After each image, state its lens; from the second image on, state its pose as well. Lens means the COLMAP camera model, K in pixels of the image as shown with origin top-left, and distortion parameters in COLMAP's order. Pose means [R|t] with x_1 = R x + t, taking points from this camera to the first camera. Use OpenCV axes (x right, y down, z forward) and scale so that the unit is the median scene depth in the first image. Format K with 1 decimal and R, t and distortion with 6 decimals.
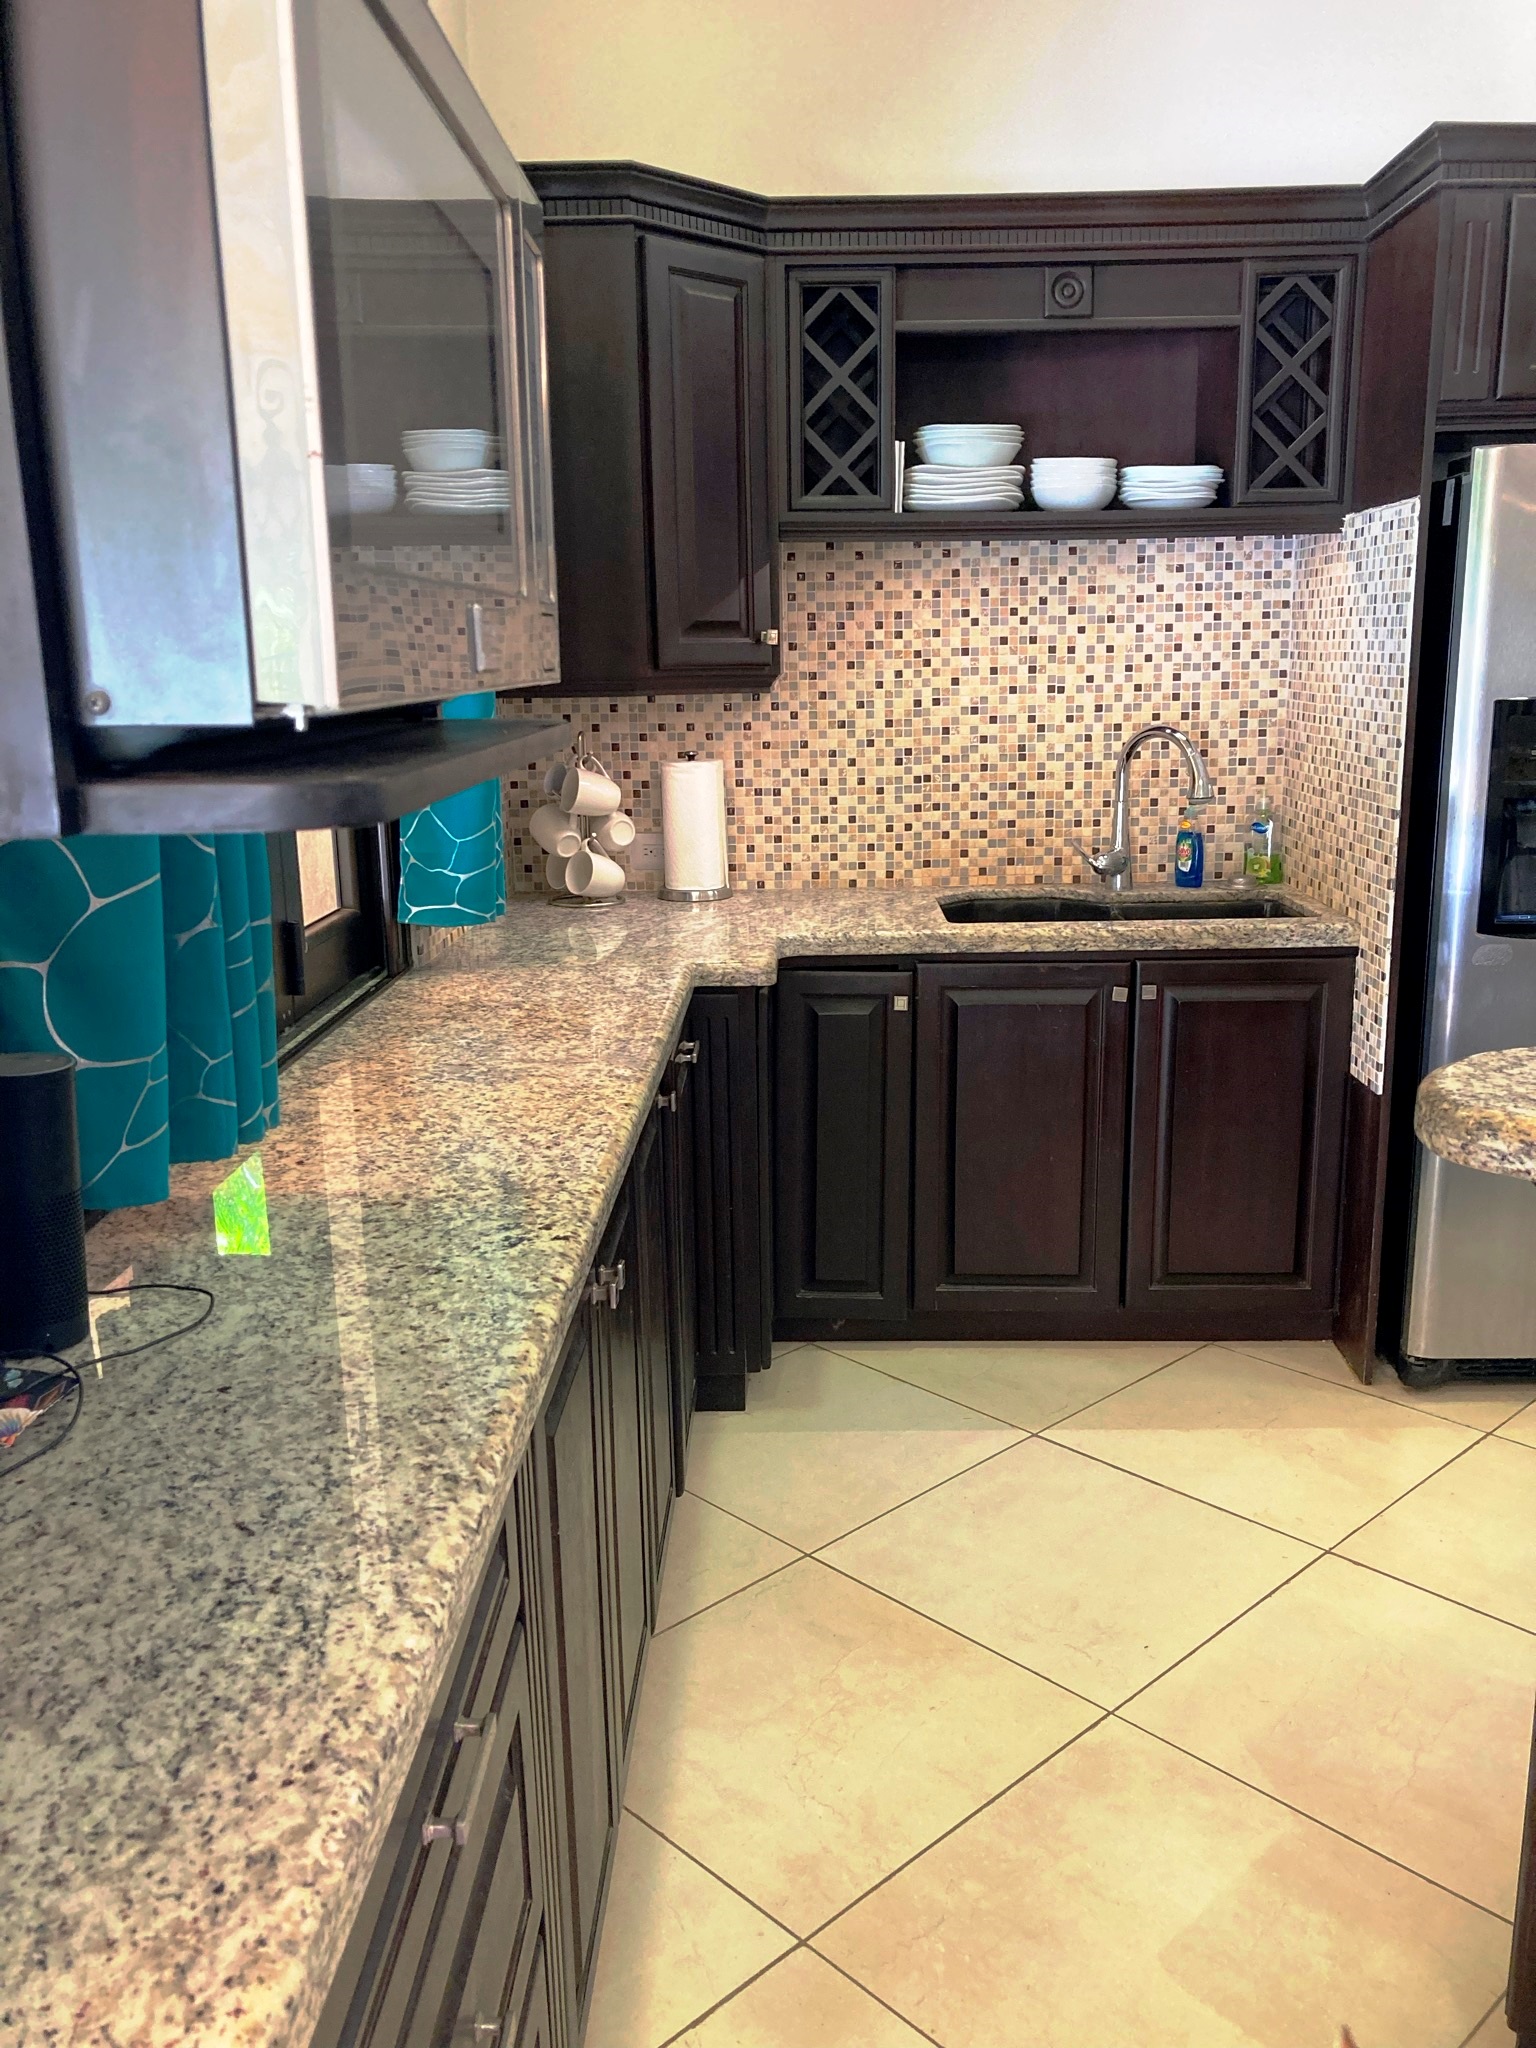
lens RADIAL K [[1656.0, 0, 774.8], [0, 1656.0, 1057.9], [0, 0, 1]] dist [0.081264, -0.364418]
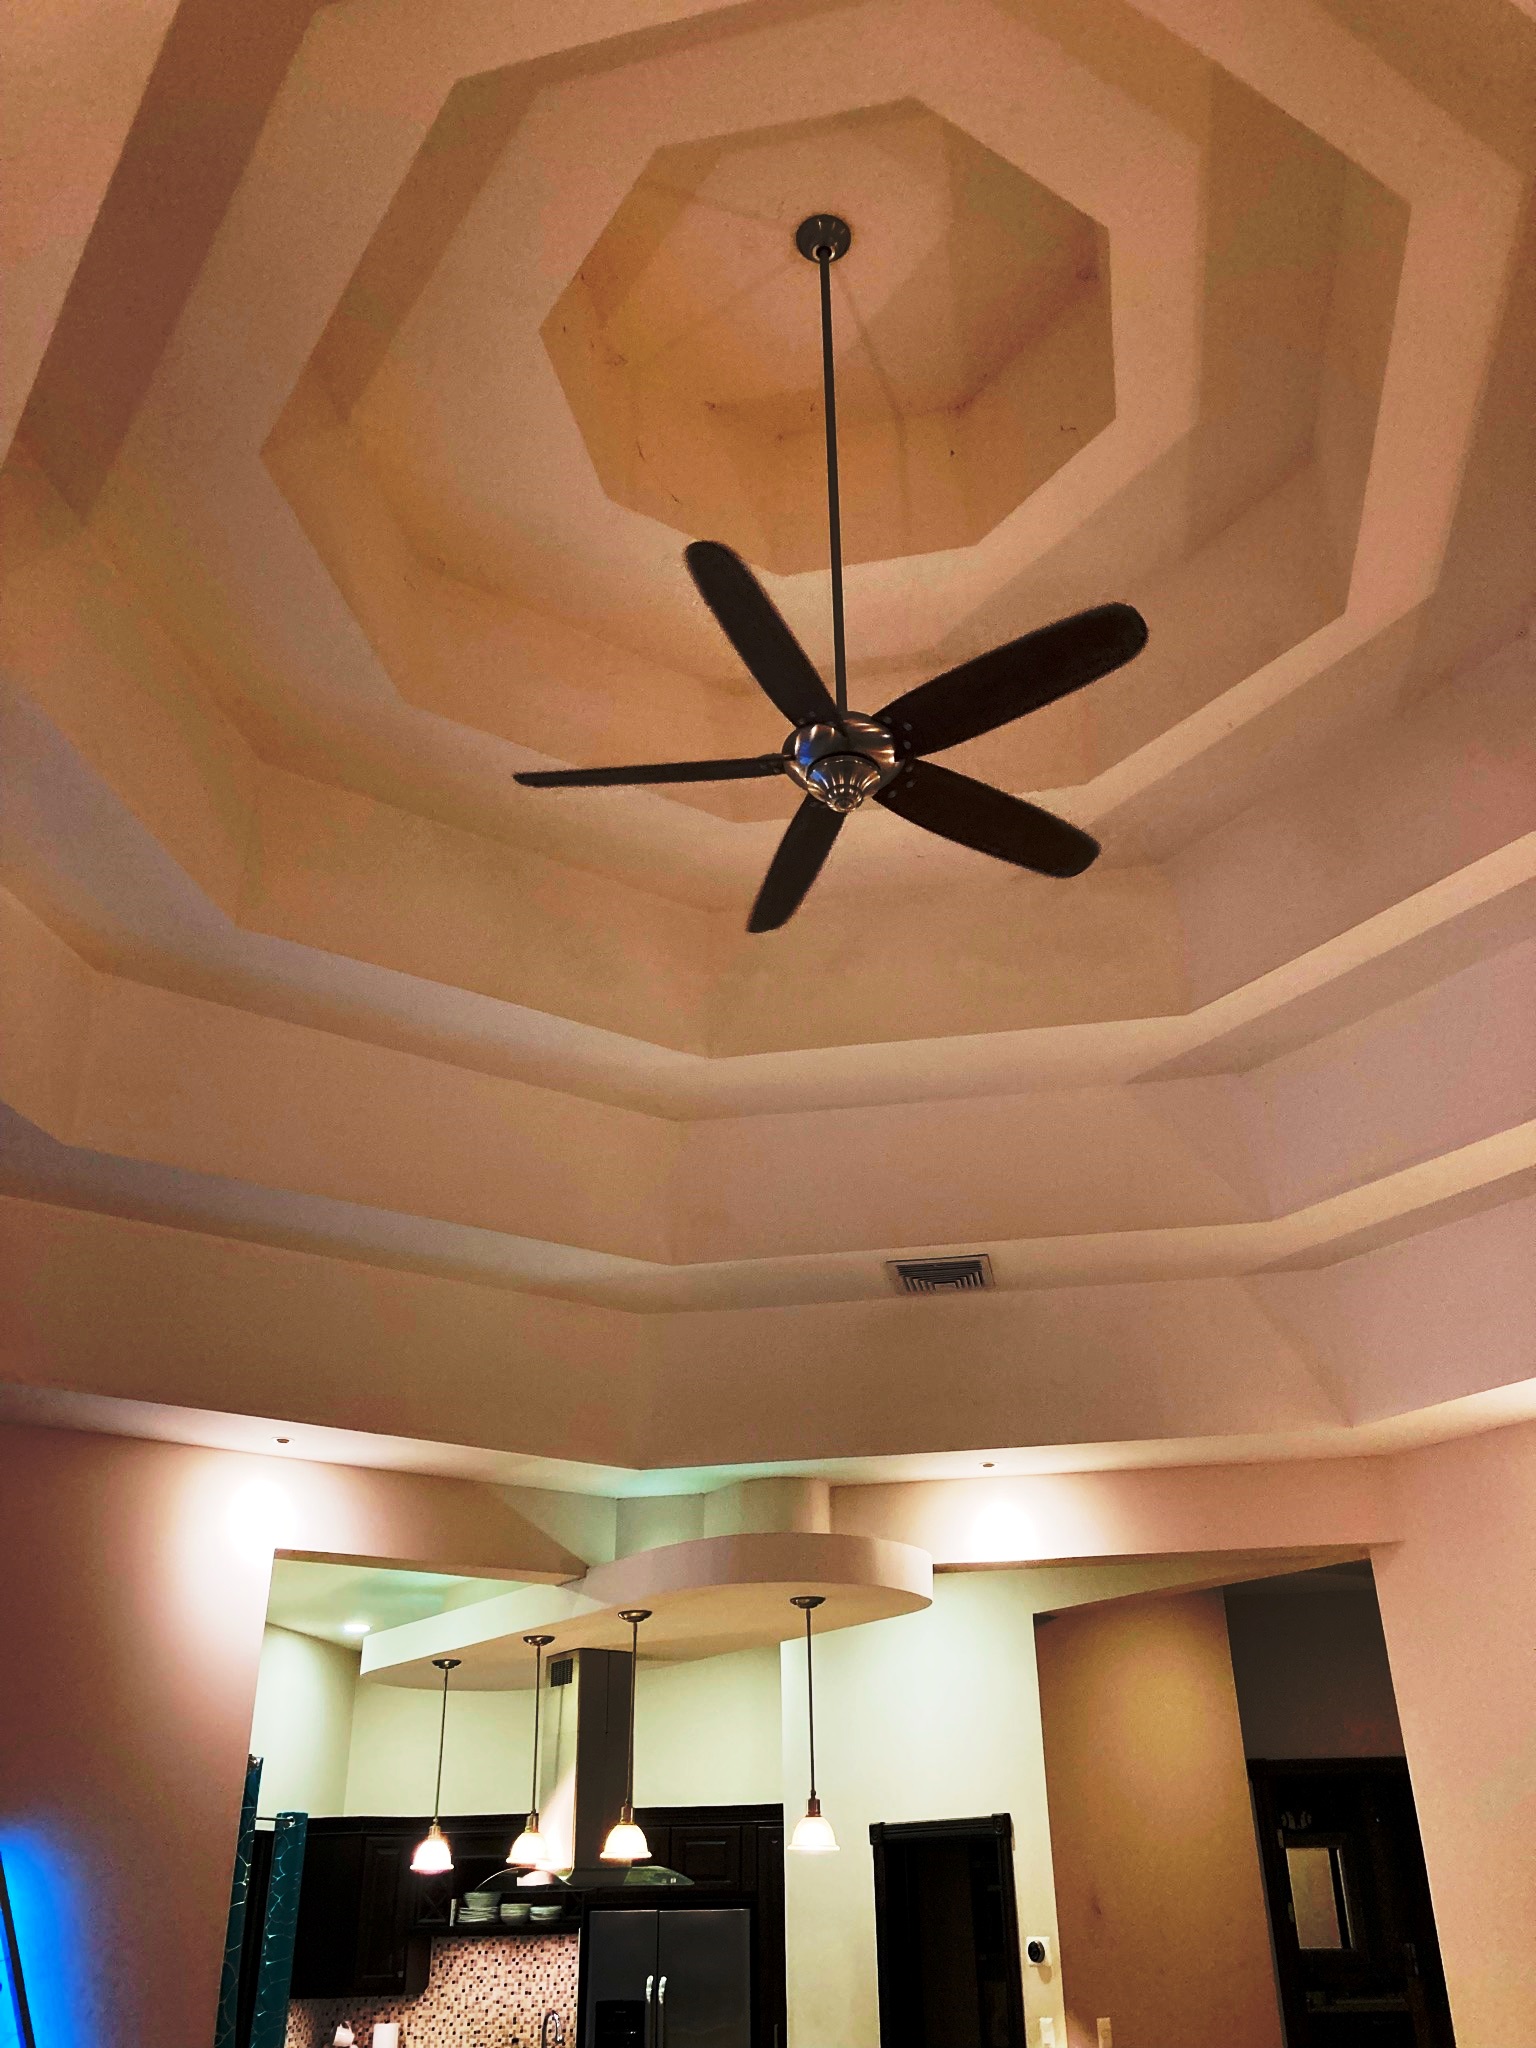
lens RADIAL K [[1711.4, 0, 768.0], [0, 1711.4, 1024.0], [0, 0, 1]] dist [0.092738, -0.097390]
pose [[0.987108, -0.072058, -0.142920, 1.042804], [-0.037403, 0.764357, -0.643707, 0.365724], [0.155626, 0.640754, 0.751808, -1.978071]]
